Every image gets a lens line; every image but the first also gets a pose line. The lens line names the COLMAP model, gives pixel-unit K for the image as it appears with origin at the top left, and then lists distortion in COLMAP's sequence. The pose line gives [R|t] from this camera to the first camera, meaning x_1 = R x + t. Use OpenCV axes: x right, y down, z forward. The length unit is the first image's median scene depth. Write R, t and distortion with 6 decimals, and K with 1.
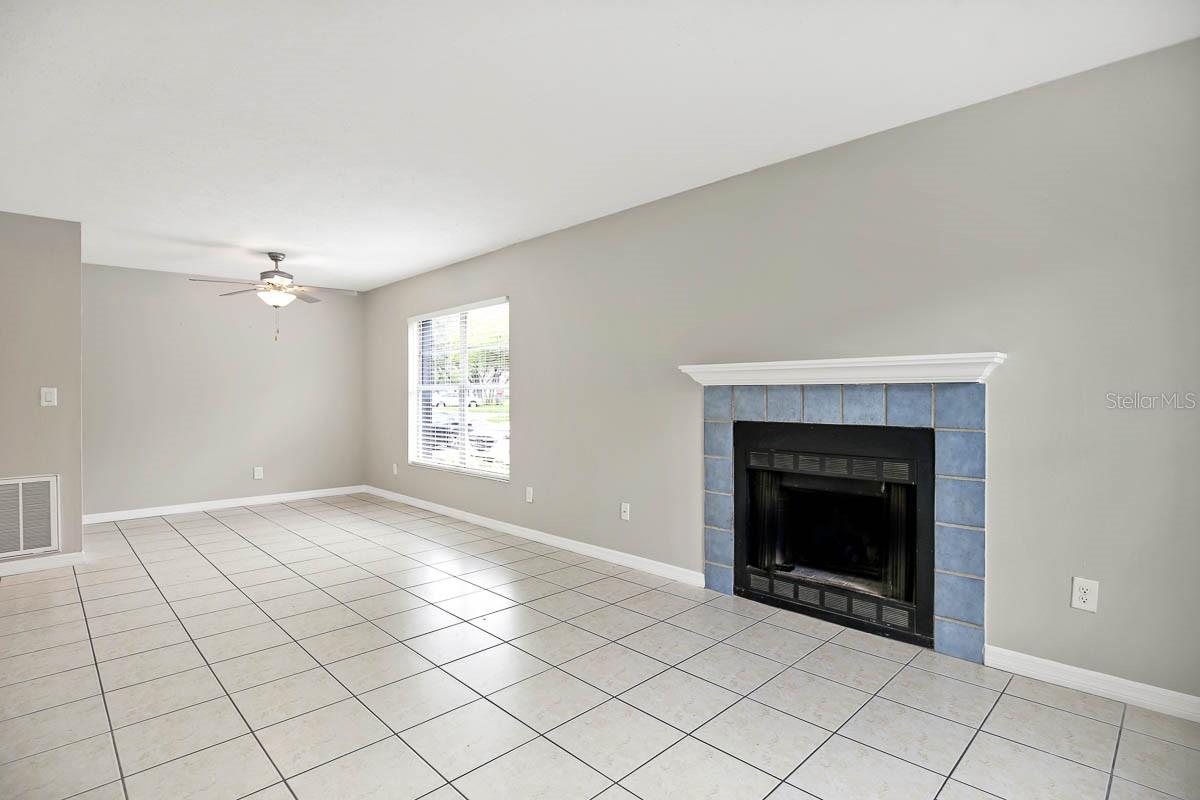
lens RADIAL K [[607.5, 0, 600.0], [0, 607.5, 400.0], [0, 0, 1]] dist [-0.000650, 0.000140]
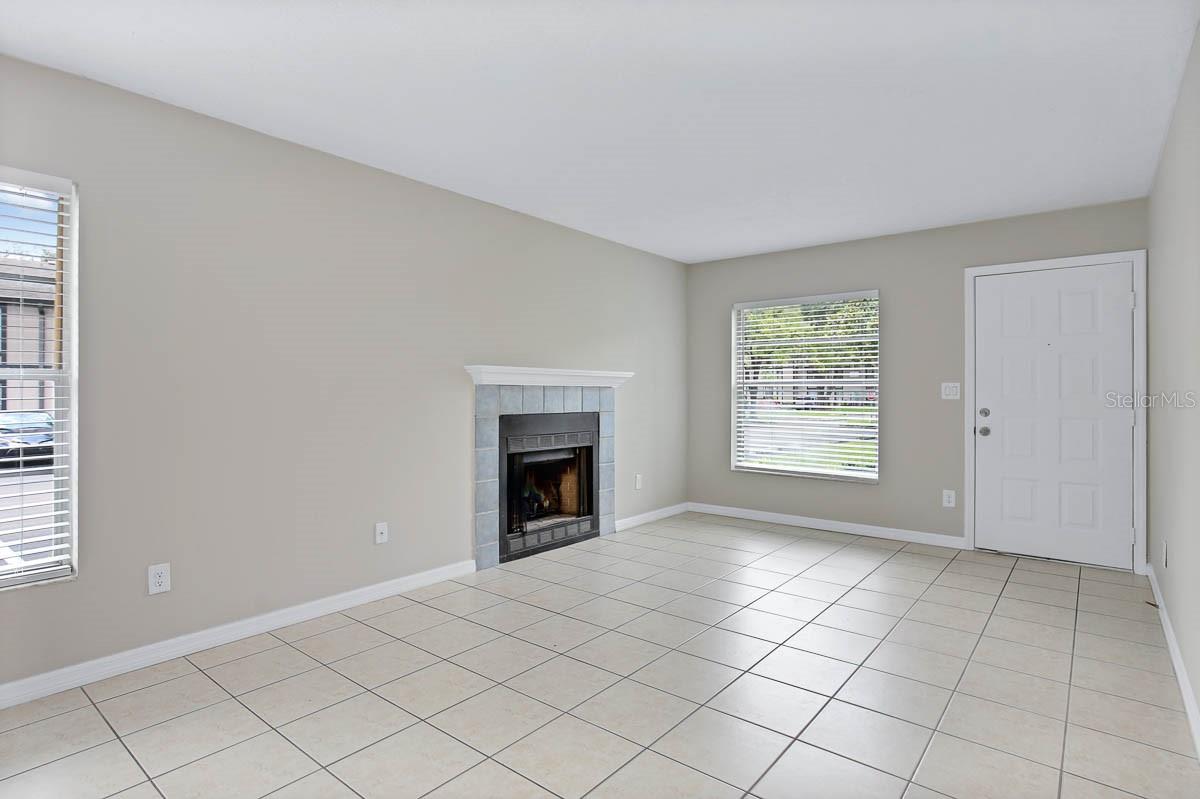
lens RADIAL K [[607.5, 0, 600.0], [0, 607.5, 399.5], [0, 0, 1]] dist [-0.000650, 0.000140]
pose [[-0.102313, -0.010792, 0.994694, -0.942868], [0.007008, 0.999909, 0.011569, -0.007327], [-0.994728, 0.008155, -0.102228, 0.913238]]
